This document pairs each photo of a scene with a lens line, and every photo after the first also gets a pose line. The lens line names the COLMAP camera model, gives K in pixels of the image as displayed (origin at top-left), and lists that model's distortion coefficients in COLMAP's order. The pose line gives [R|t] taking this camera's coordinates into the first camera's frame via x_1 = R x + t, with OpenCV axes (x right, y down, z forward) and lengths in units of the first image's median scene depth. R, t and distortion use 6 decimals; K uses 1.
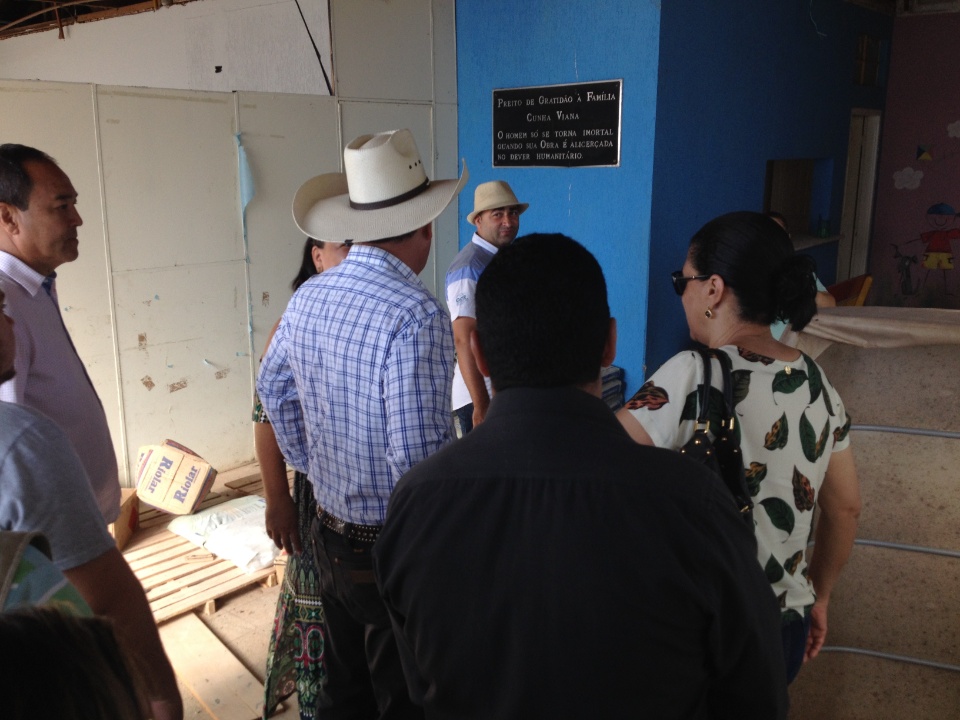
lens RADIAL K [[917.2, 0, 480.0], [0, 917.2, 360.0], [0, 0, 1]] dist [0.151909, -0.315154]
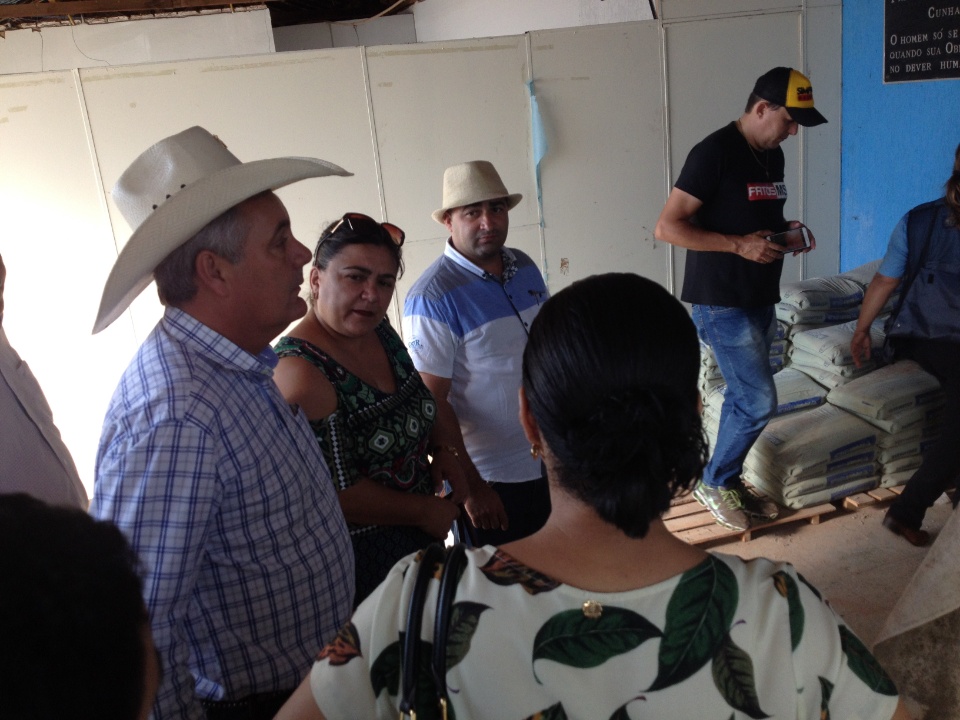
lens RADIAL K [[917.2, 0, 480.0], [0, 917.2, 360.0], [0, 0, 1]] dist [0.151909, -0.315154]
pose [[0.846785, 0.063552, -0.528125, 0.199745], [-0.021703, 0.996138, 0.085072, -0.057419], [0.531492, -0.060576, 0.844894, 0.230029]]
